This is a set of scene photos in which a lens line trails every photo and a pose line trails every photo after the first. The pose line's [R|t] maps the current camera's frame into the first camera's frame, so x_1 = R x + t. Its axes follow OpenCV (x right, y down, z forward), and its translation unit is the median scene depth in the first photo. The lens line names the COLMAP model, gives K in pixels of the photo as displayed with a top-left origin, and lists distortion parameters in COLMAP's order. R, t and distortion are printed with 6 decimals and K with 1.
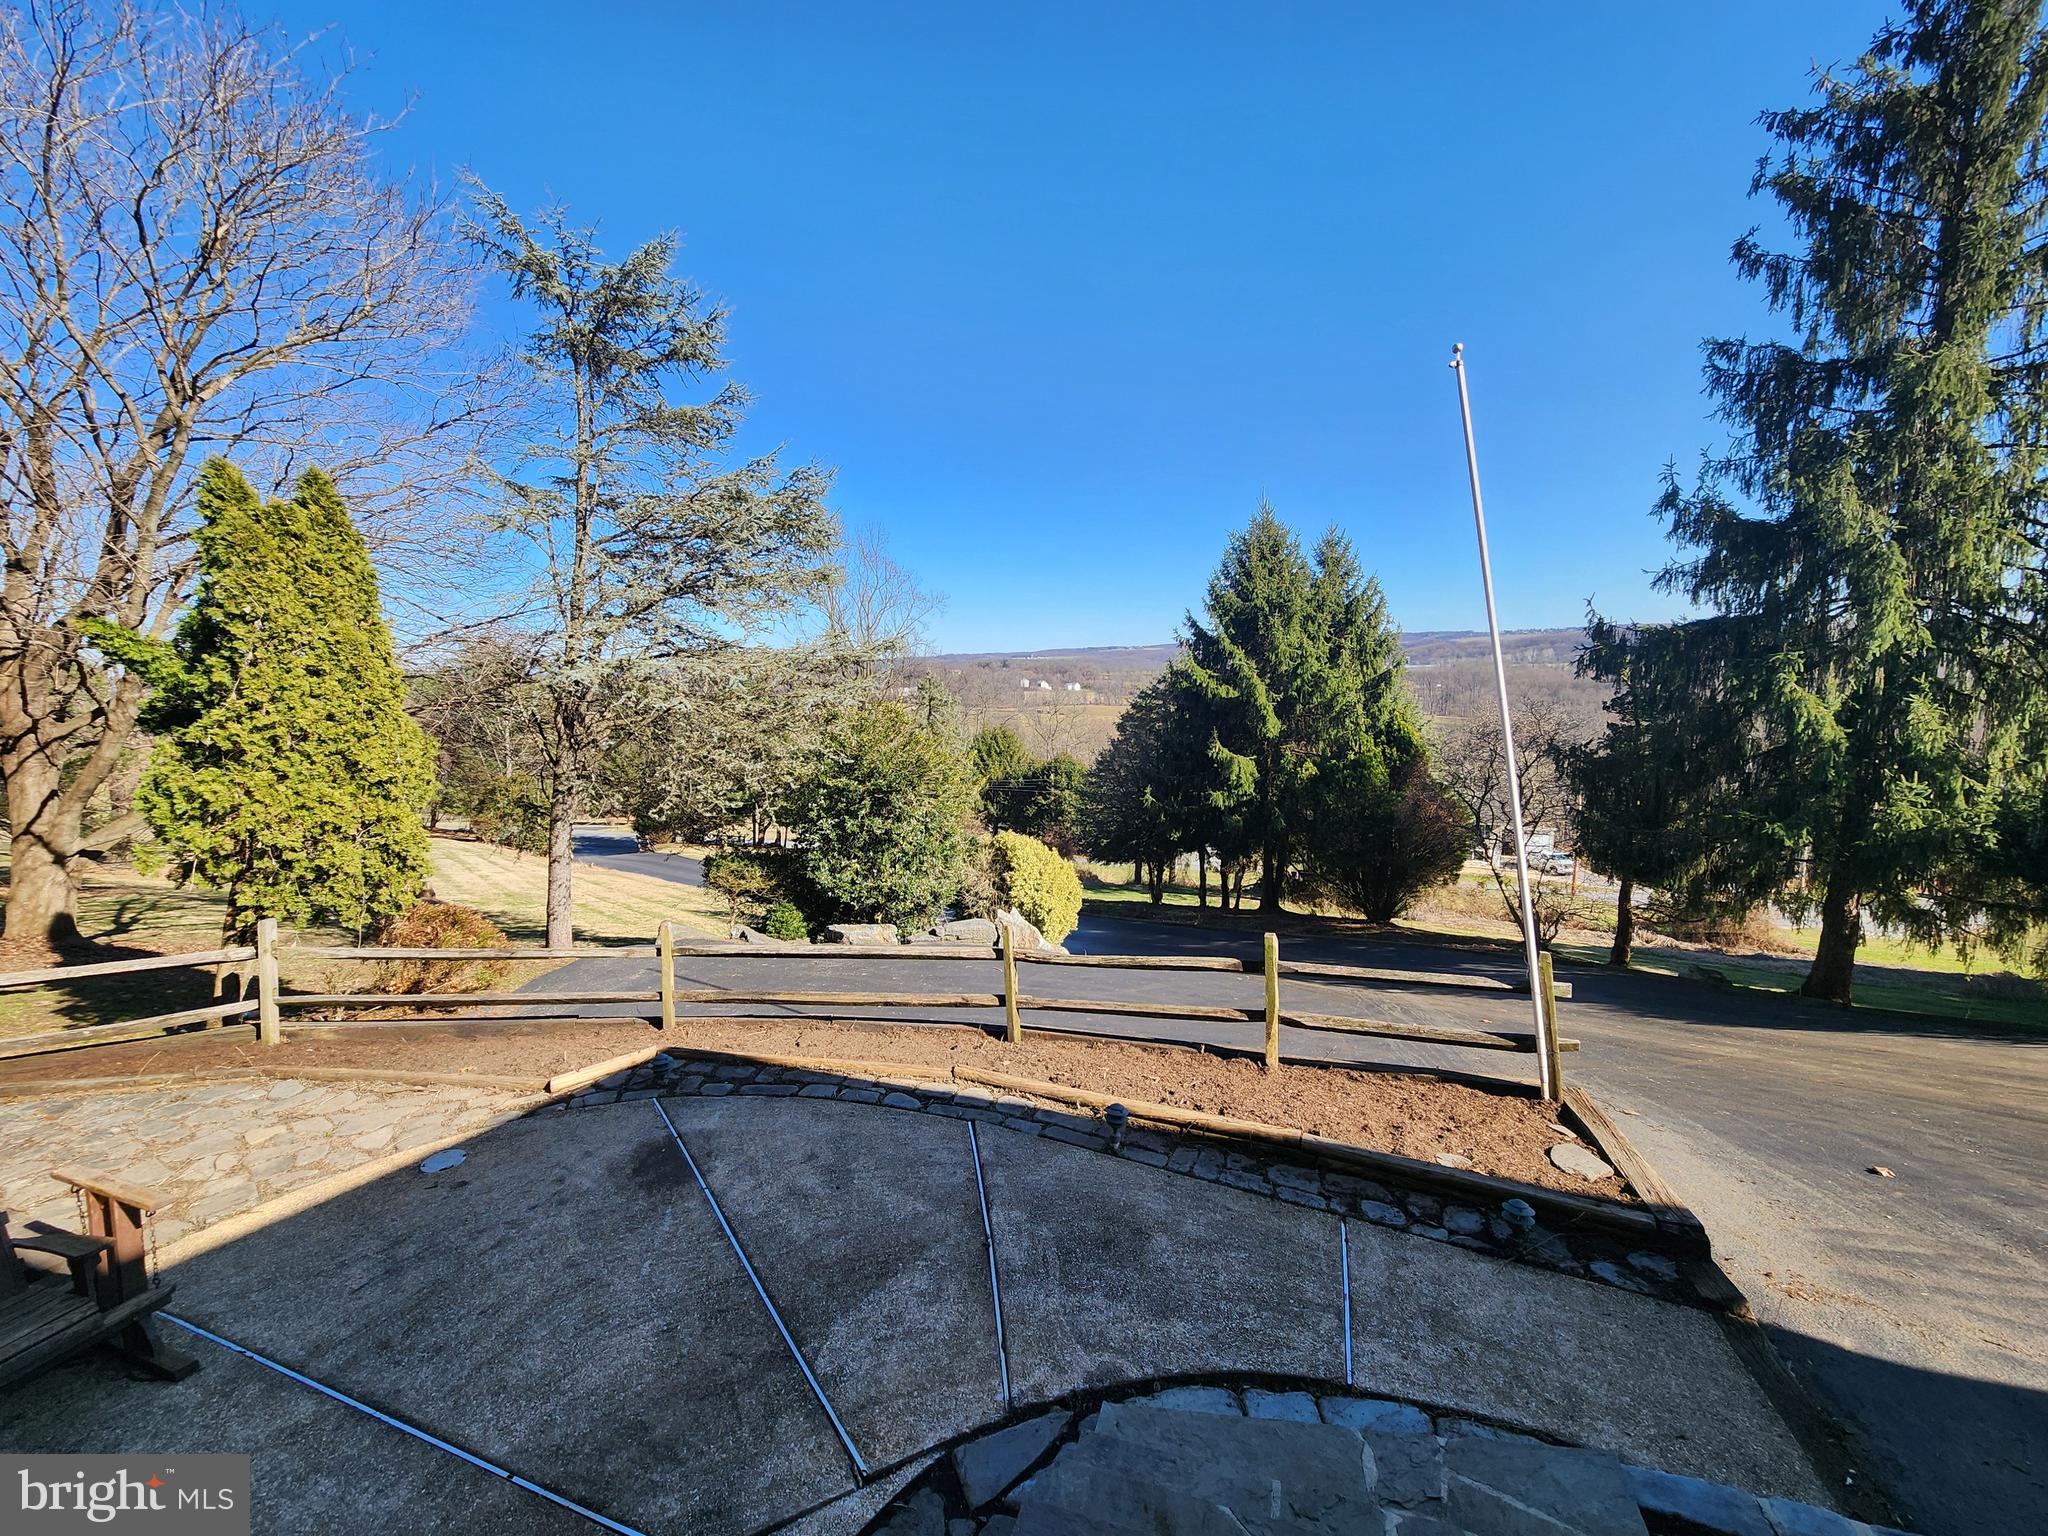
lens RADIAL K [[834.3, 0, 1024.9], [0, 834.3, 760.7], [0, 0, 1]] dist [-0.004397, -0.000341]
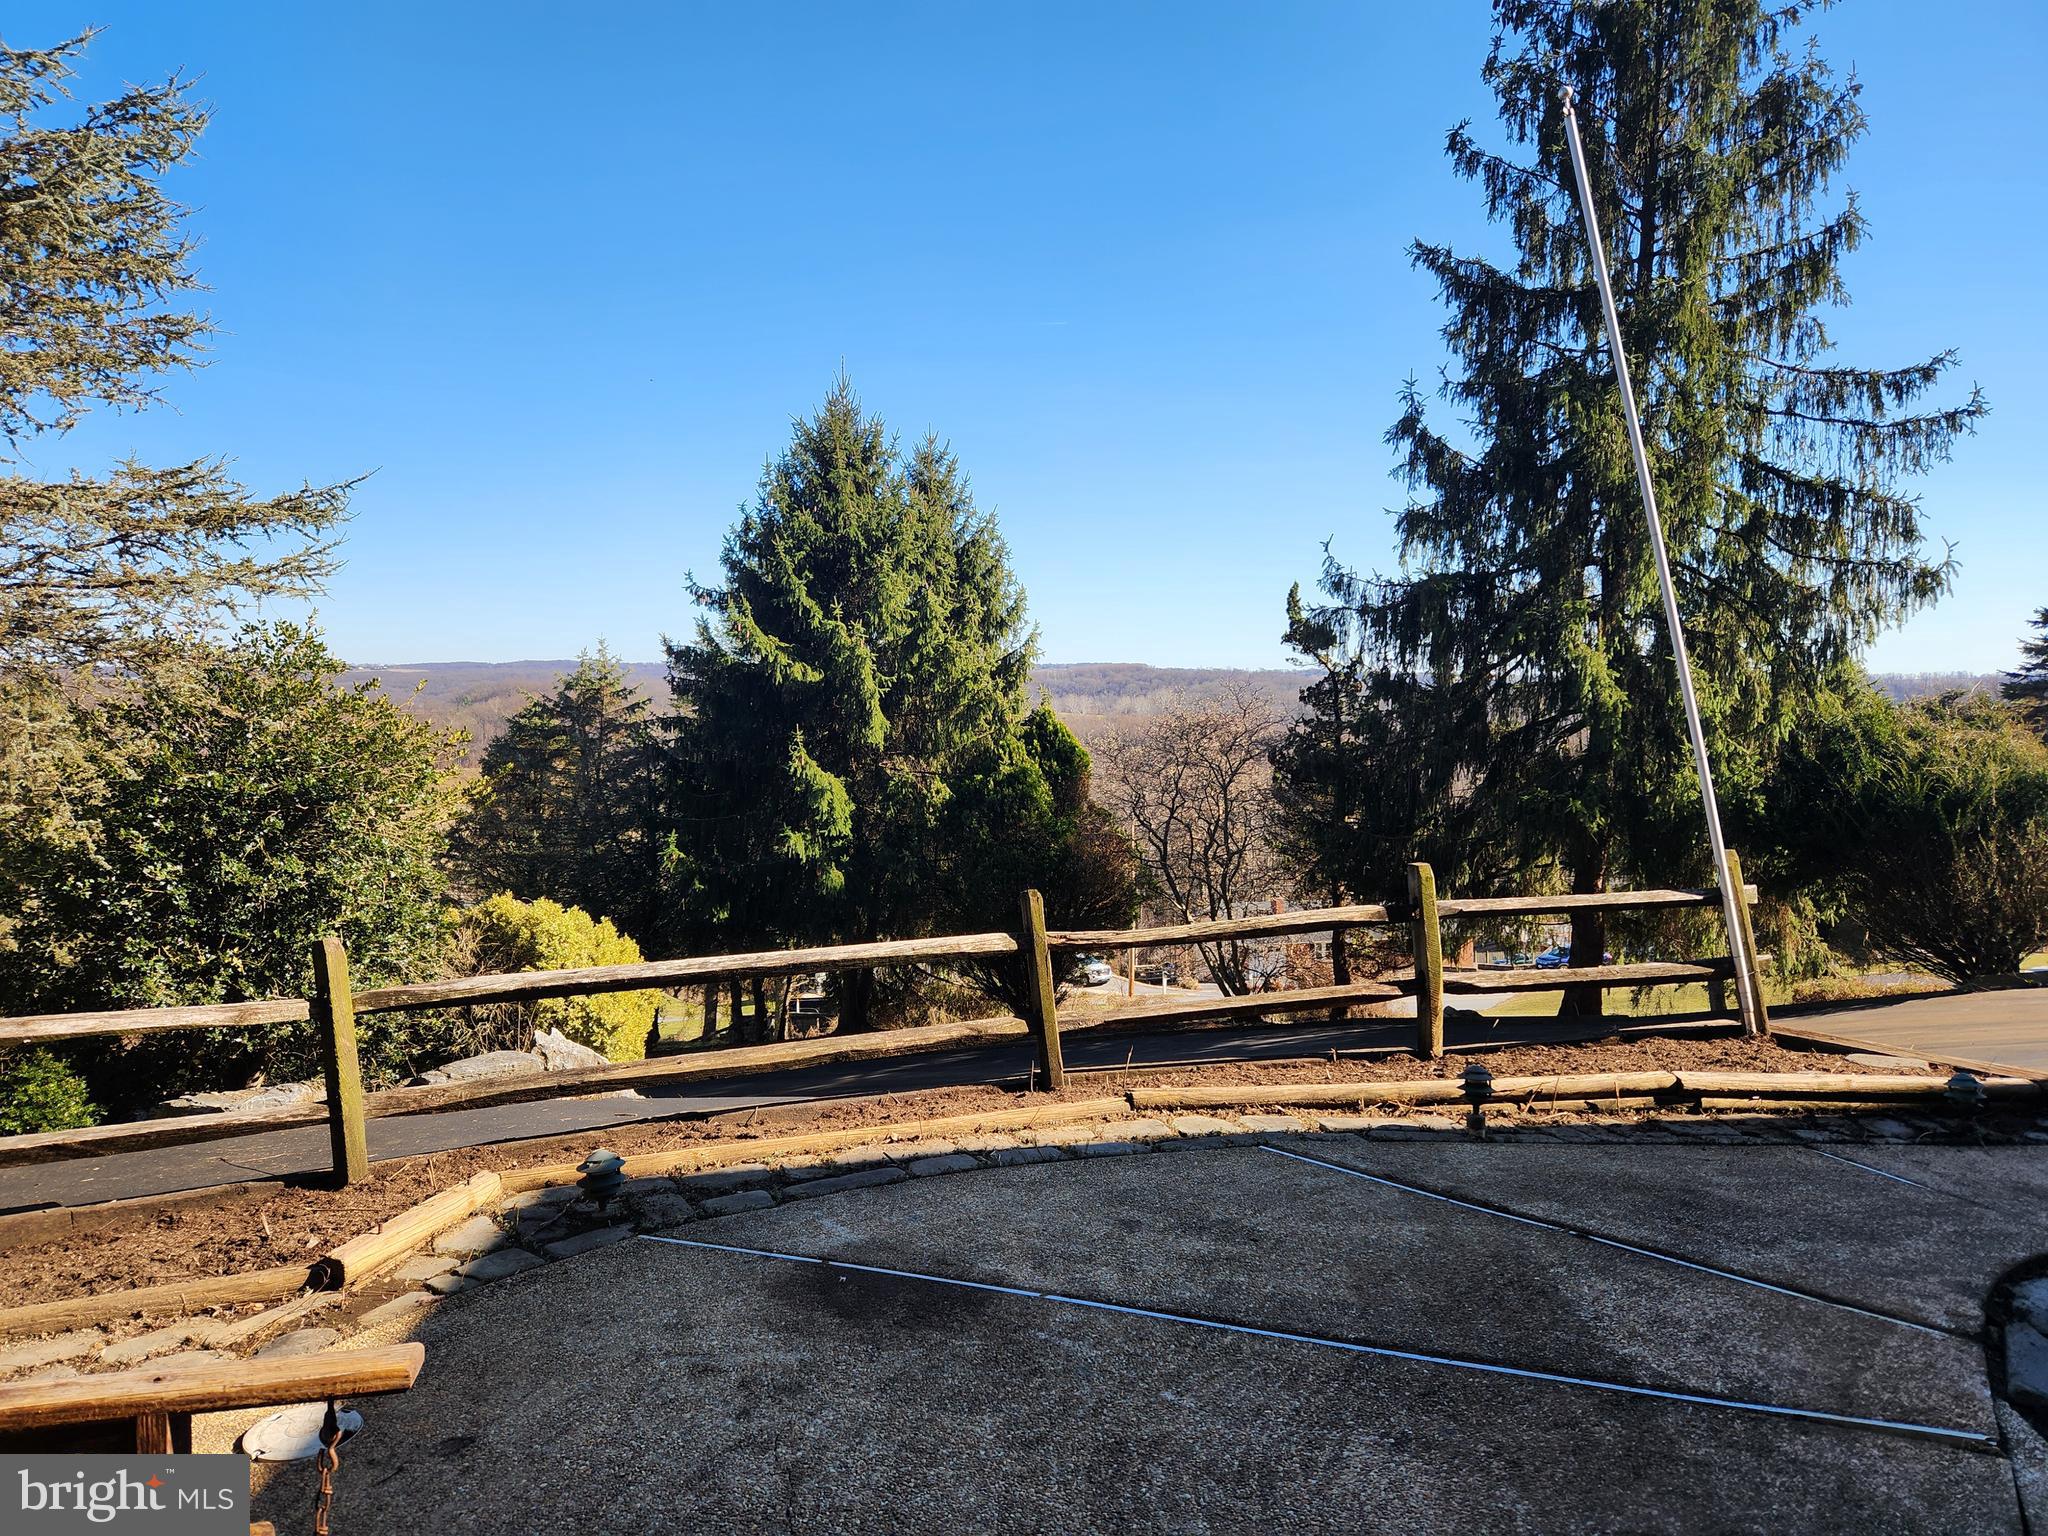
lens RADIAL K [[1361.3, 0, 1055.2], [0, 1361.3, 745.0], [0, 0, 1]] dist [0.081192, -0.078582]
pose [[0.839221, 0.005021, 0.543767, -0.159421], [0.037833, 0.996995, -0.067597, 0.049430], [-0.542473, 0.077301, 0.836509, 0.060592]]
